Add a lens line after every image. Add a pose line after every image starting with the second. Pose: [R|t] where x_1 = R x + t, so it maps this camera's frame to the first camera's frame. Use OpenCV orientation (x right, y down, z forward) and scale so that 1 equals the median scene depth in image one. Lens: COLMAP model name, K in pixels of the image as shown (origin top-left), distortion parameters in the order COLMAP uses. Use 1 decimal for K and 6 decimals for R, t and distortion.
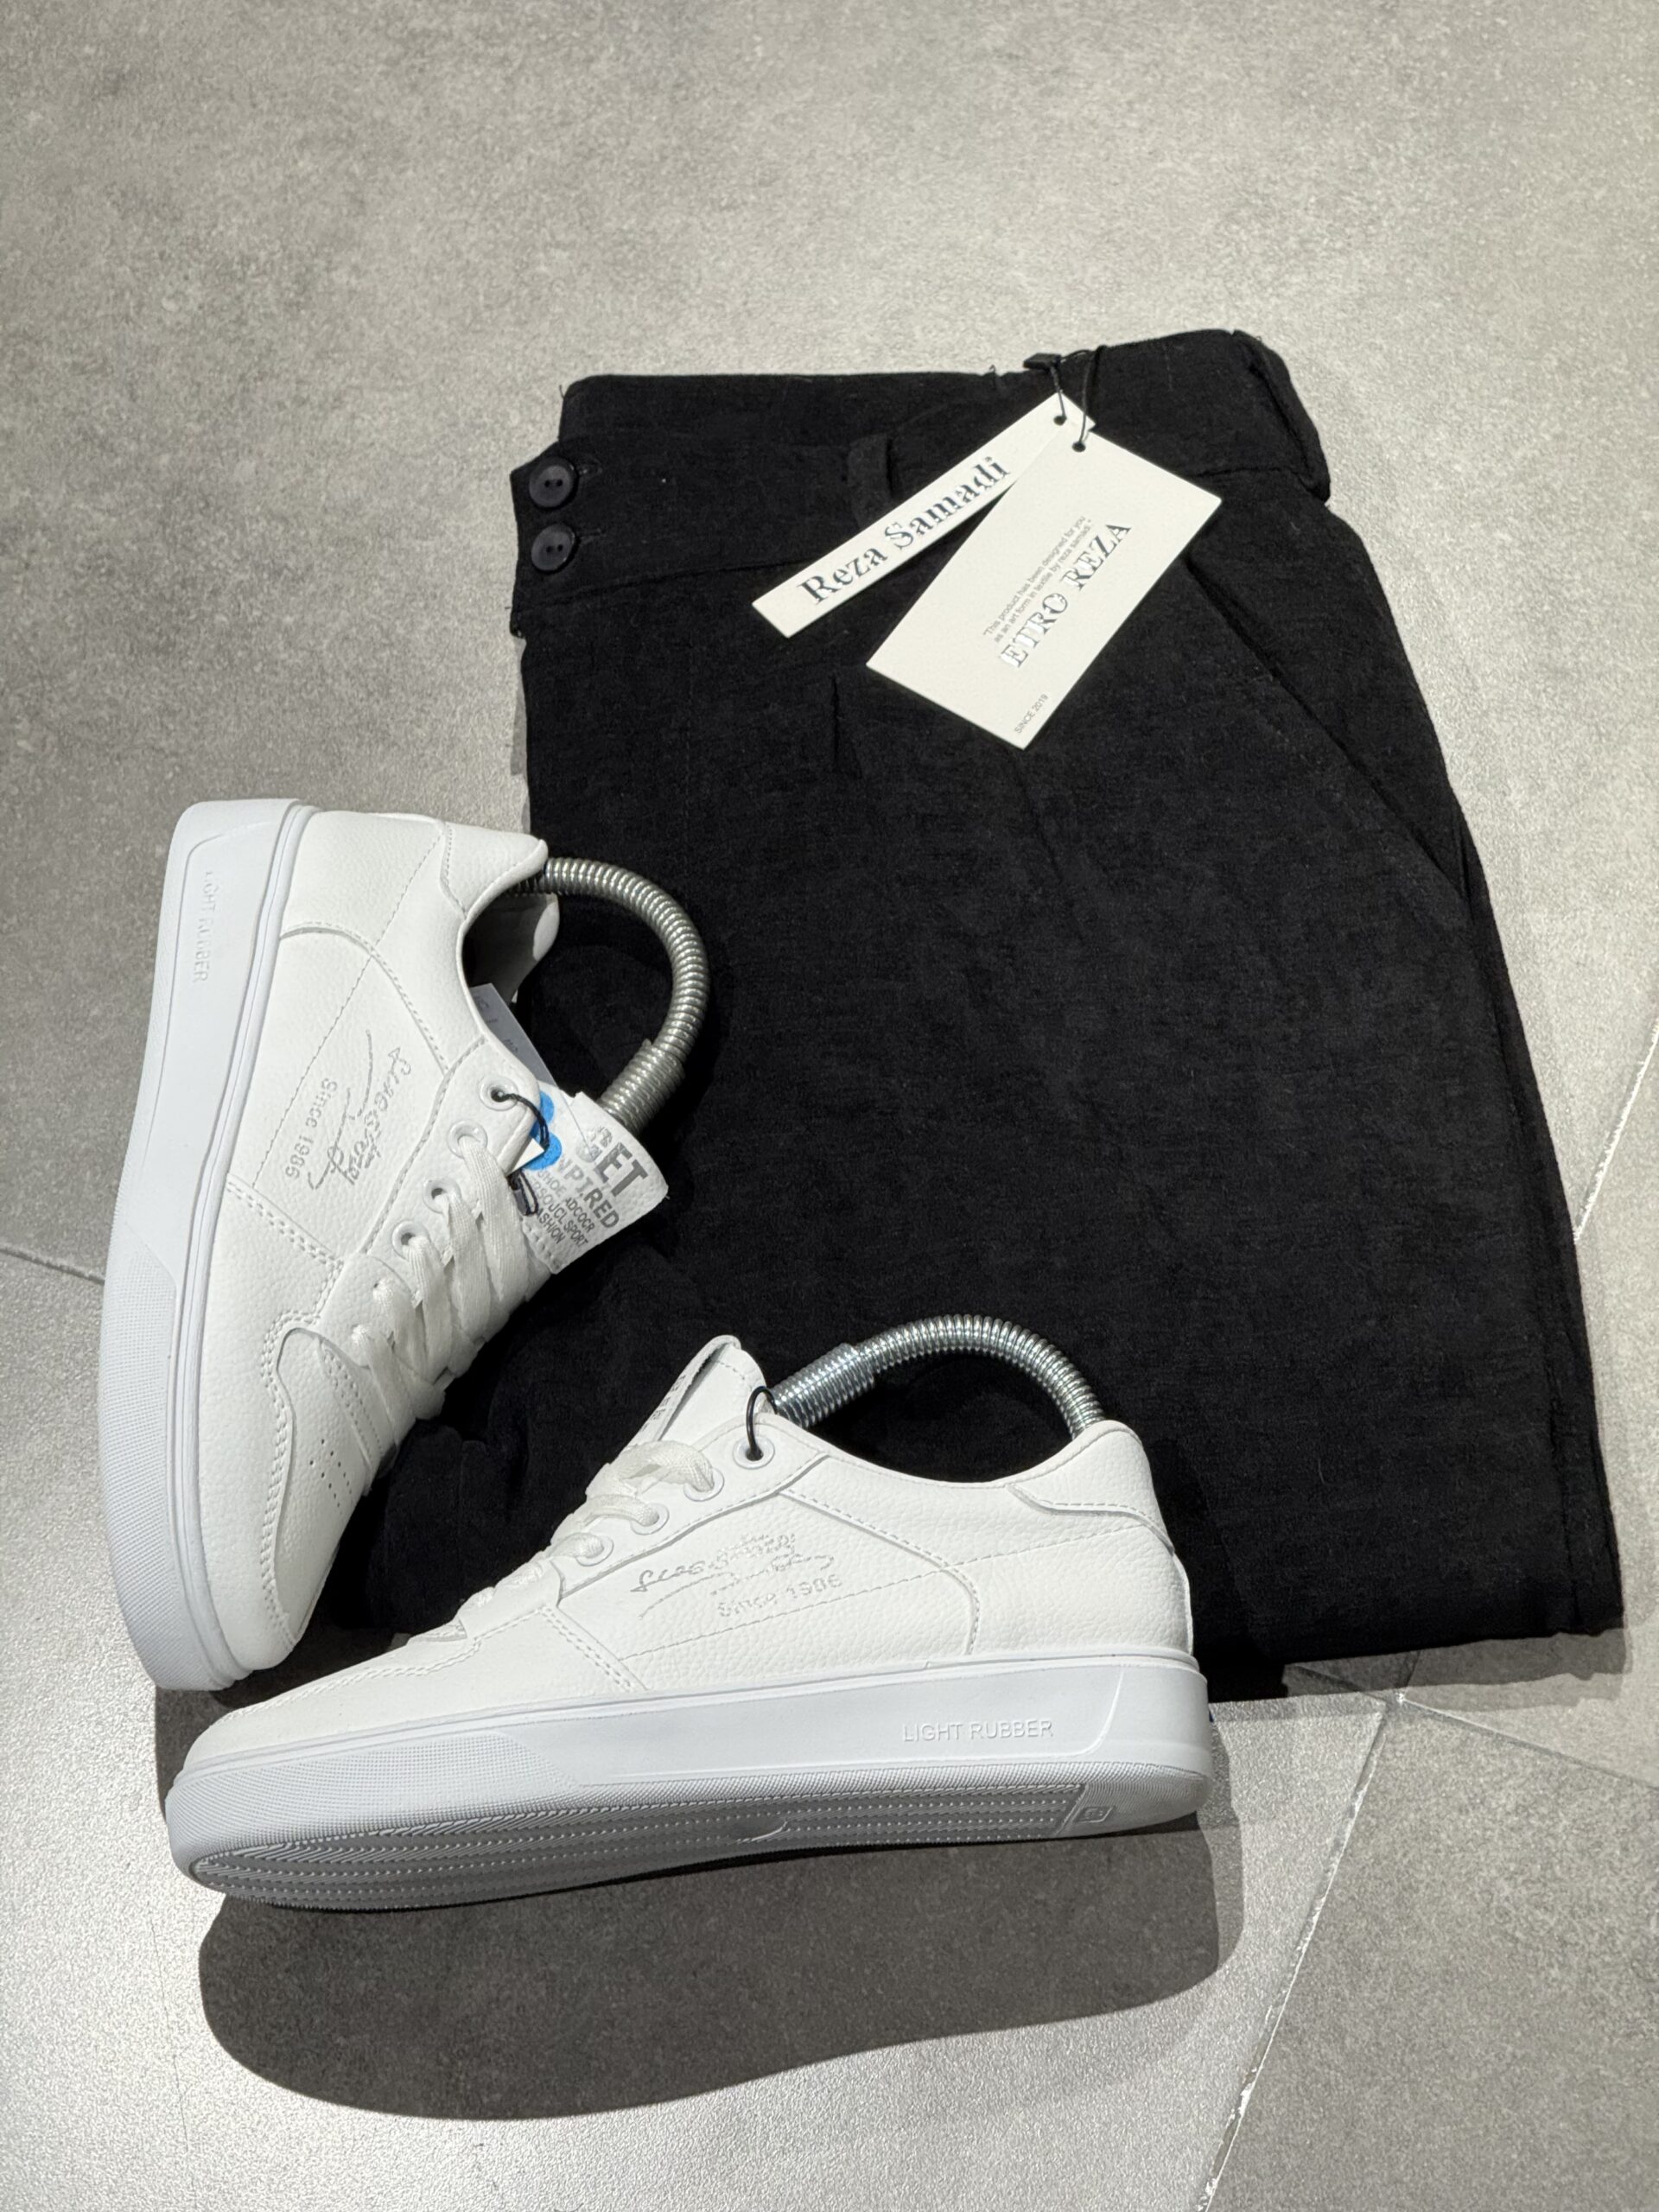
lens RADIAL K [[8135.8, 0, 764.1], [0, 8135.8, 1102.9], [0, 0, 1]] dist [0.221883, 1.577526]
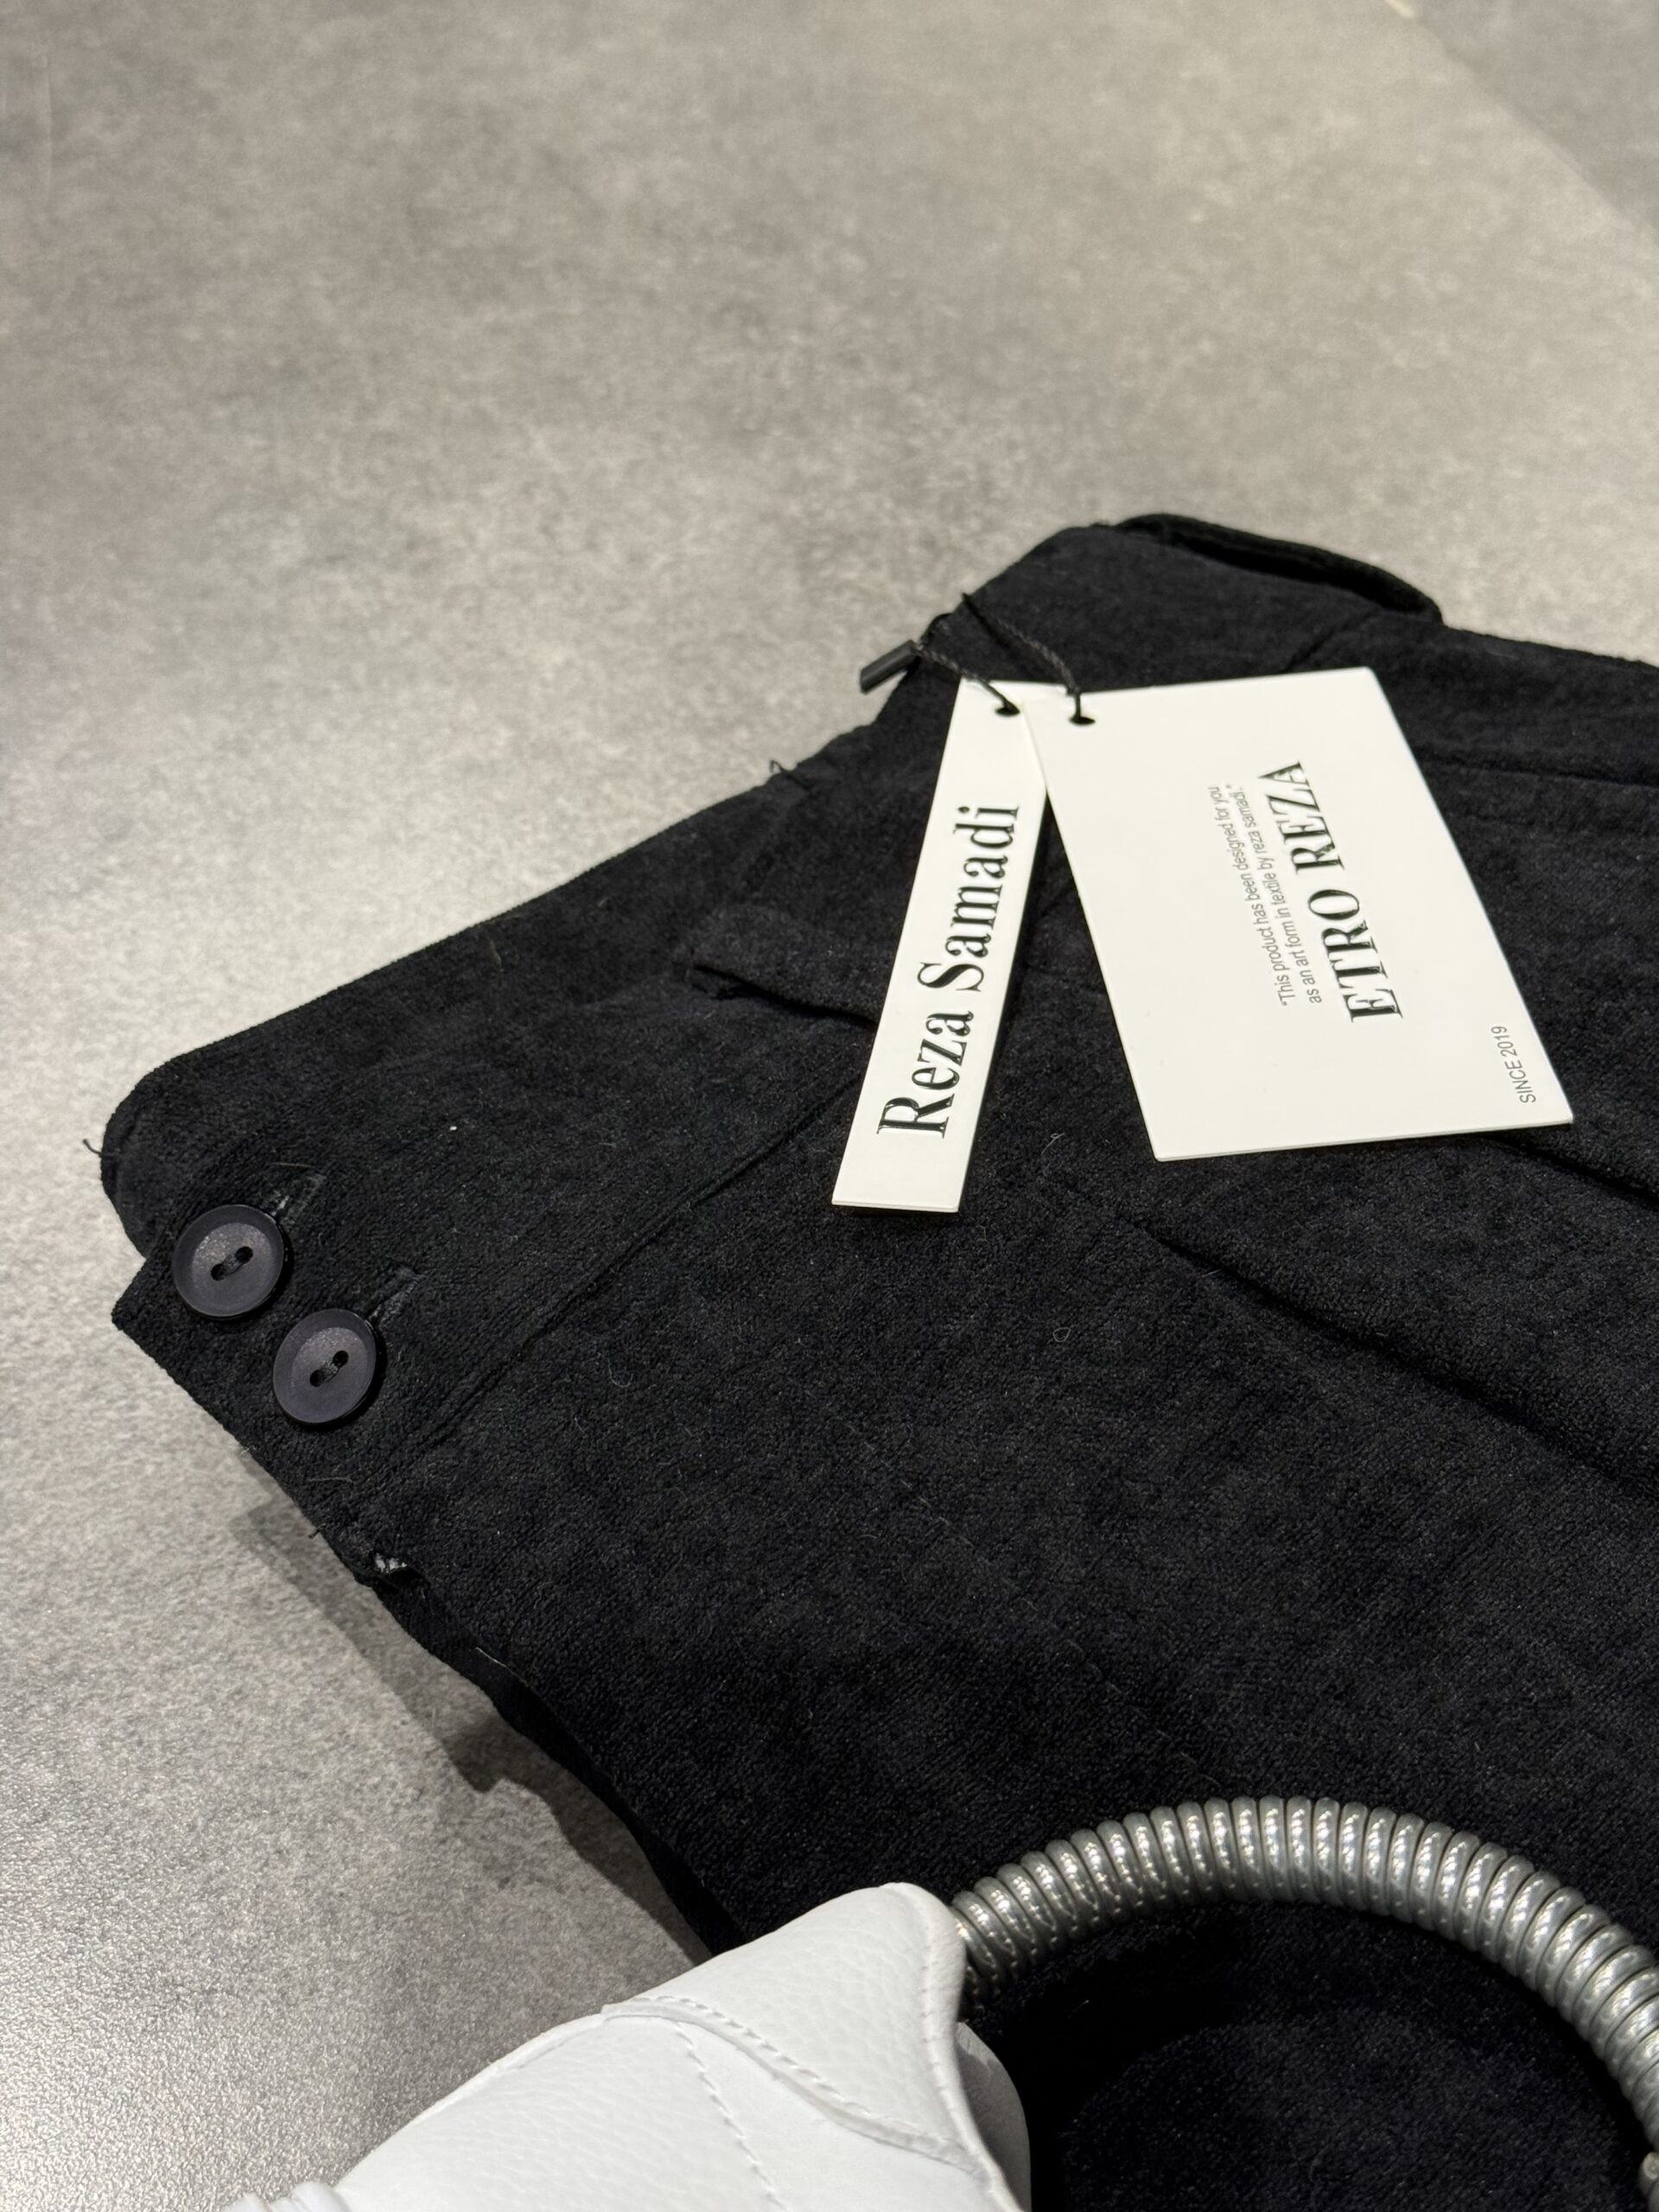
lens RADIAL K [[3168.3, 0, 827.1], [0, 3168.3, 1067.4], [0, 0, 1]] dist [0.185916, -0.491567]
pose [[0.760947, -0.424451, 0.490714, -0.083645], [0.552663, 0.820243, -0.147528, -0.042338], [-0.339886, 0.383461, 0.858741, 0.855820]]
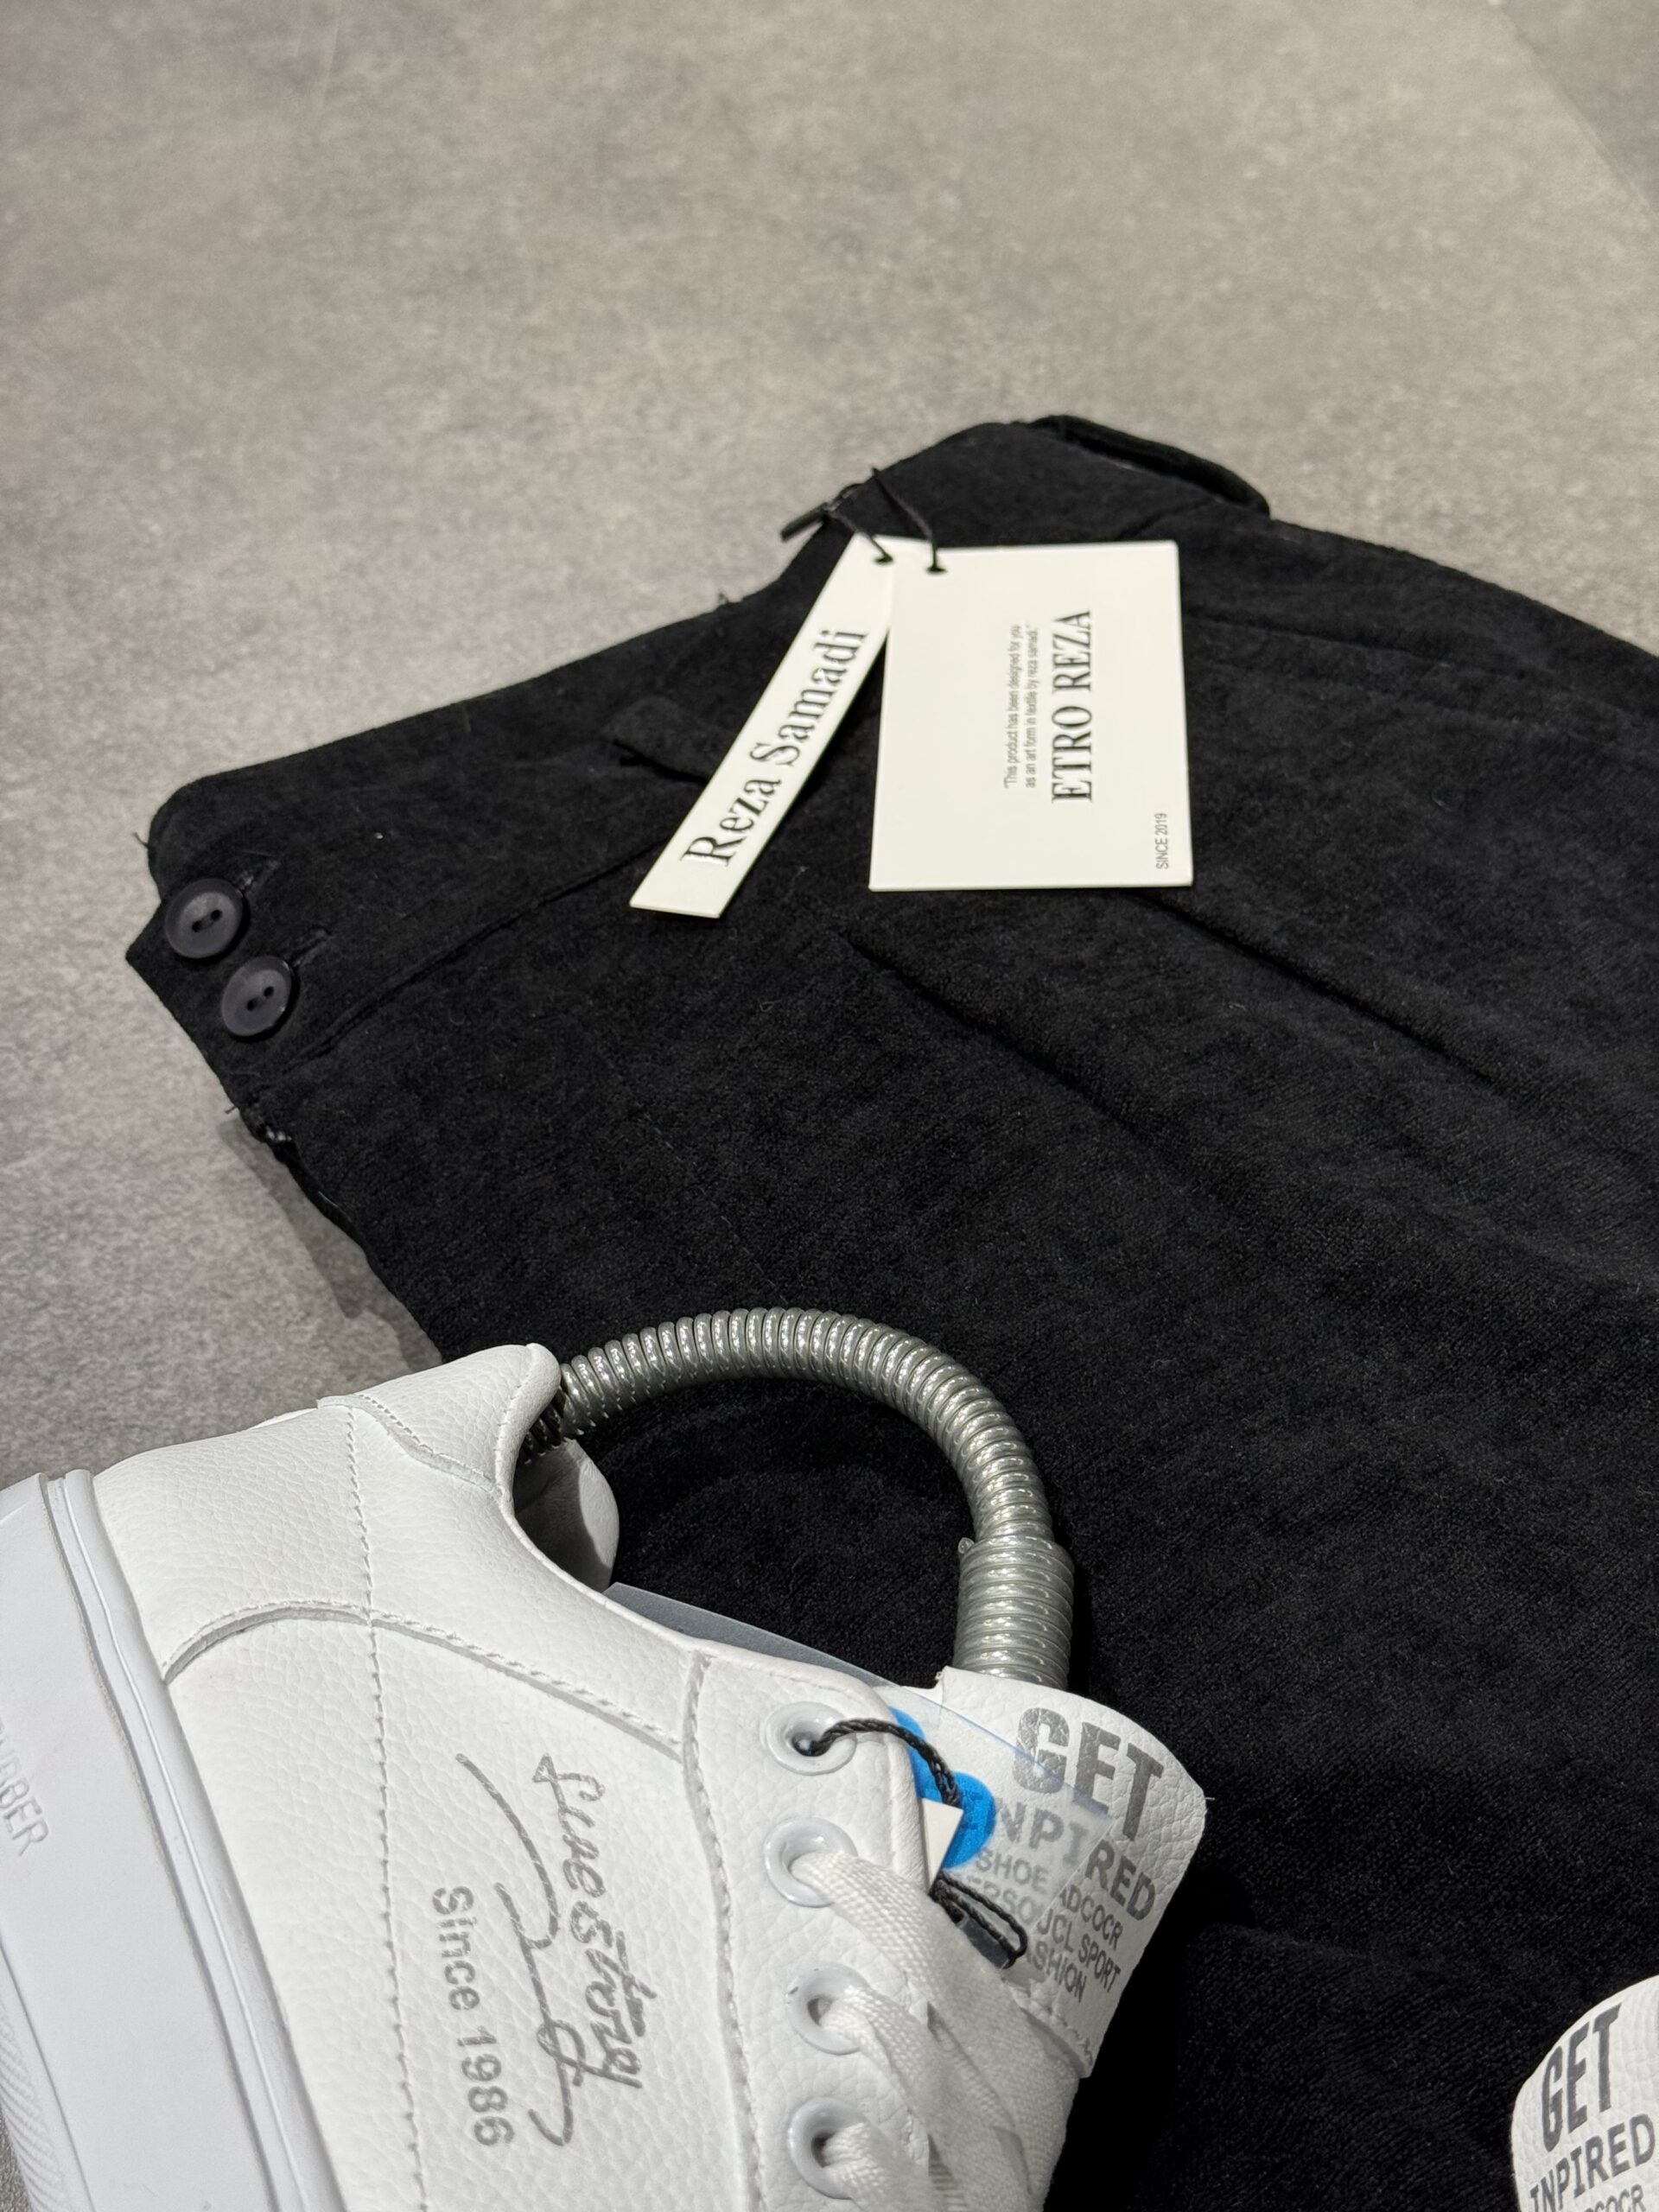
lens RADIAL K [[3168.3, 0, 827.1], [0, 3168.3, 1067.4], [0, 0, 1]] dist [0.185916, -0.491567]
pose [[0.859208, -0.367563, 0.355892, -0.075997], [0.457331, 0.863615, -0.212172, 0.004305], [-0.229367, 0.345060, 0.910123, 0.797297]]
